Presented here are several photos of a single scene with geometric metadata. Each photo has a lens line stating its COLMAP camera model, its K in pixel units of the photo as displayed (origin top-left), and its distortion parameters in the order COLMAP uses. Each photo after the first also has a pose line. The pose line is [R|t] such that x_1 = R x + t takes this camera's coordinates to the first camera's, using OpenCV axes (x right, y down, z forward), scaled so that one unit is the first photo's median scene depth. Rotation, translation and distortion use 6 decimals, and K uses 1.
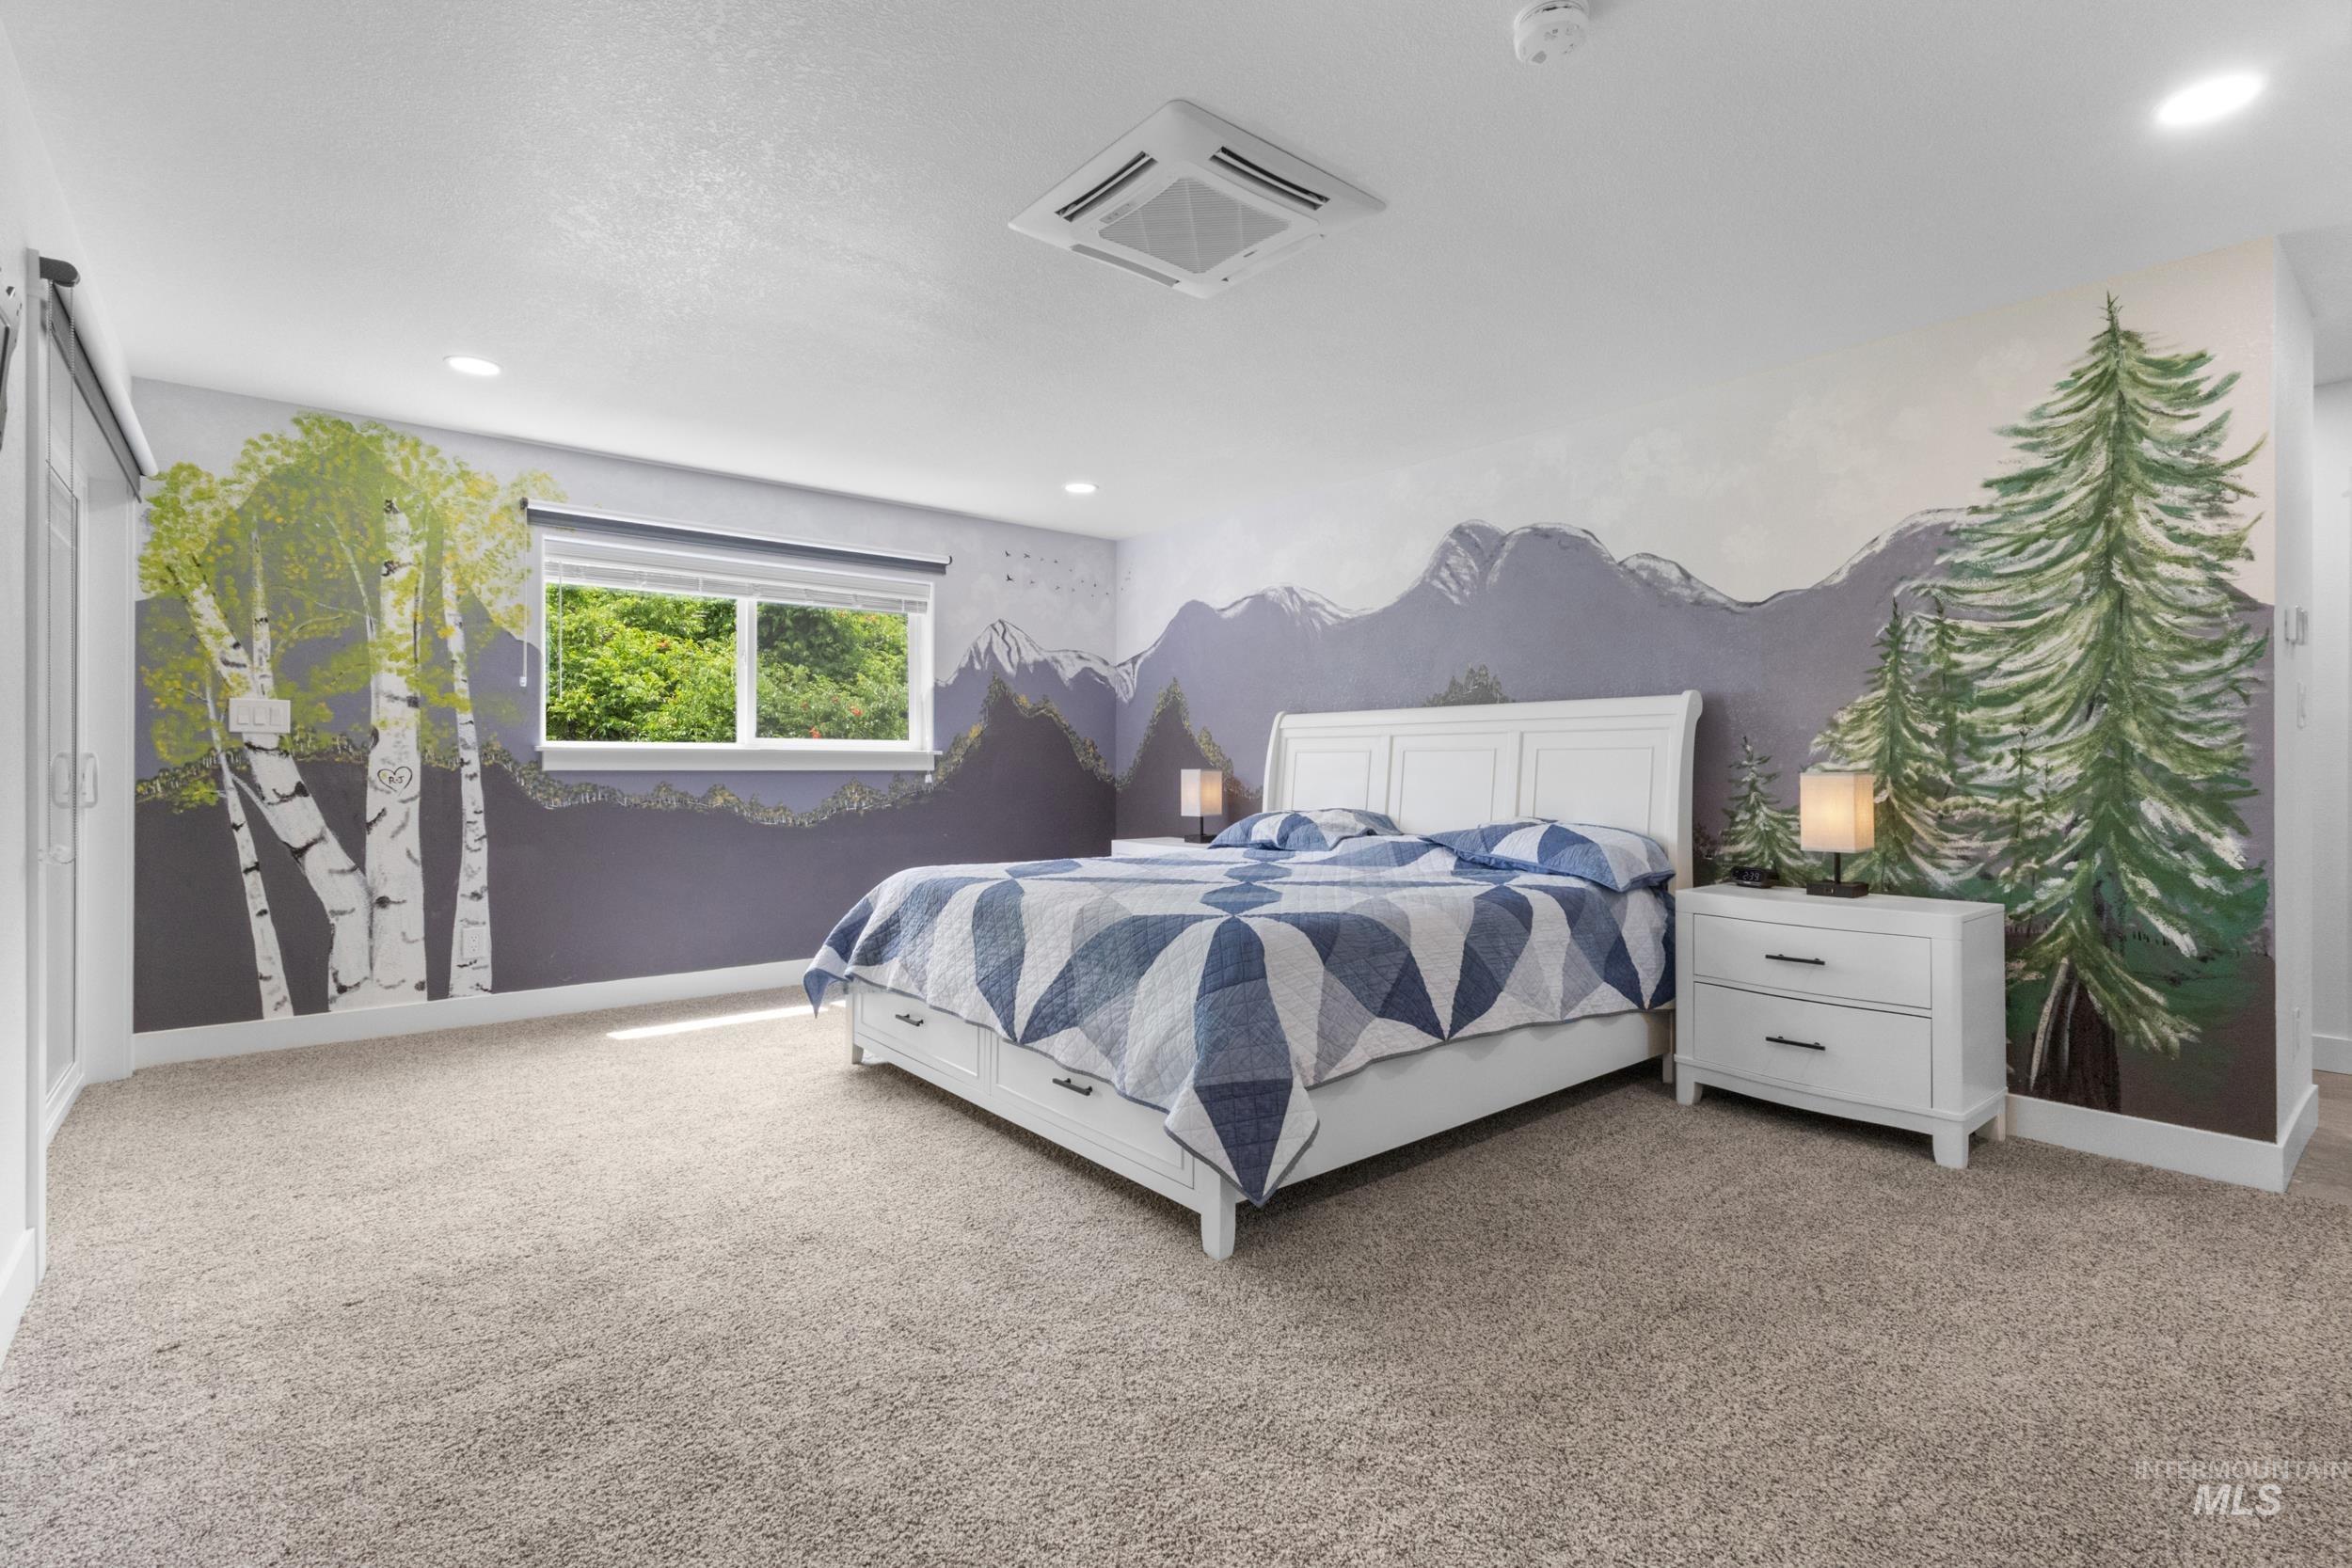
lens RADIAL K [[1090.9, 0, 1171.8], [0, 1090.9, 774.3], [0, 0, 1]] dist [-0.000210, 0.001741]
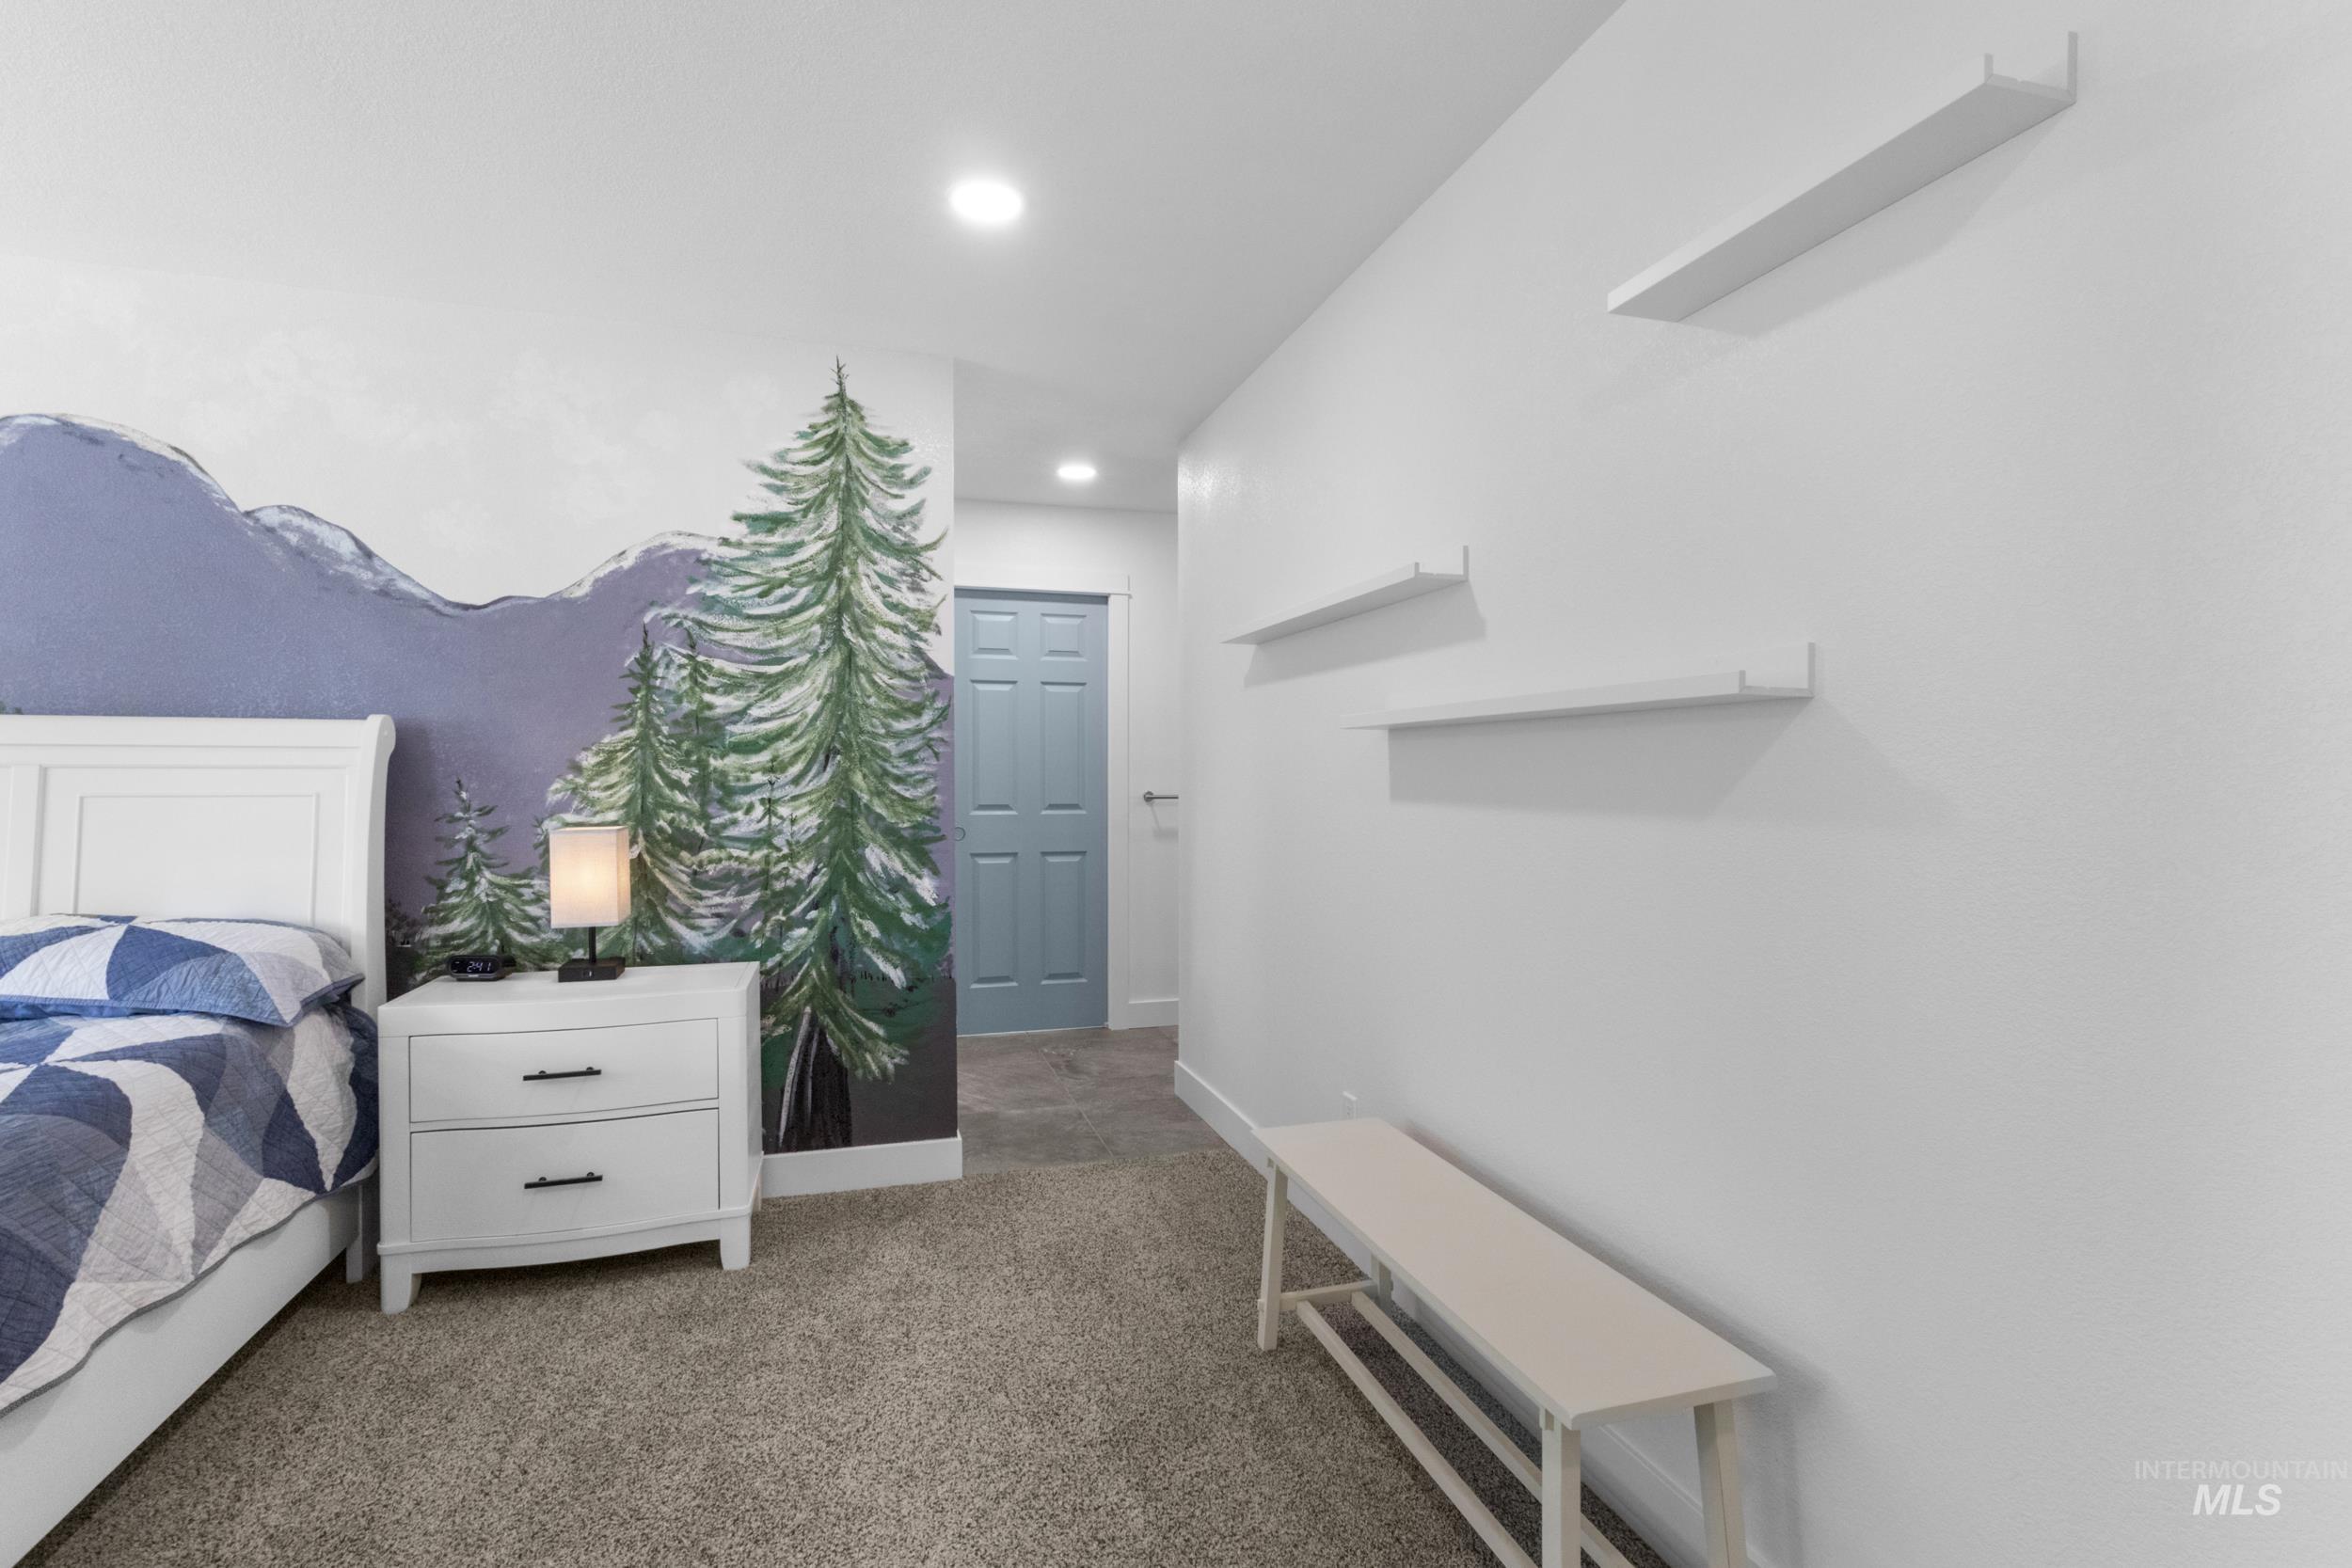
lens RADIAL K [[1090.9, 0, 1174.0], [0, 1090.9, 788.7], [0, 0, 1]] dist [-0.000210, 0.001741]
pose [[0.391826, -0.009905, 0.919986, 0.027386], [0.004898, 0.999950, 0.008679, -0.038541], [-0.920026, 0.001105, 0.391855, 0.289260]]
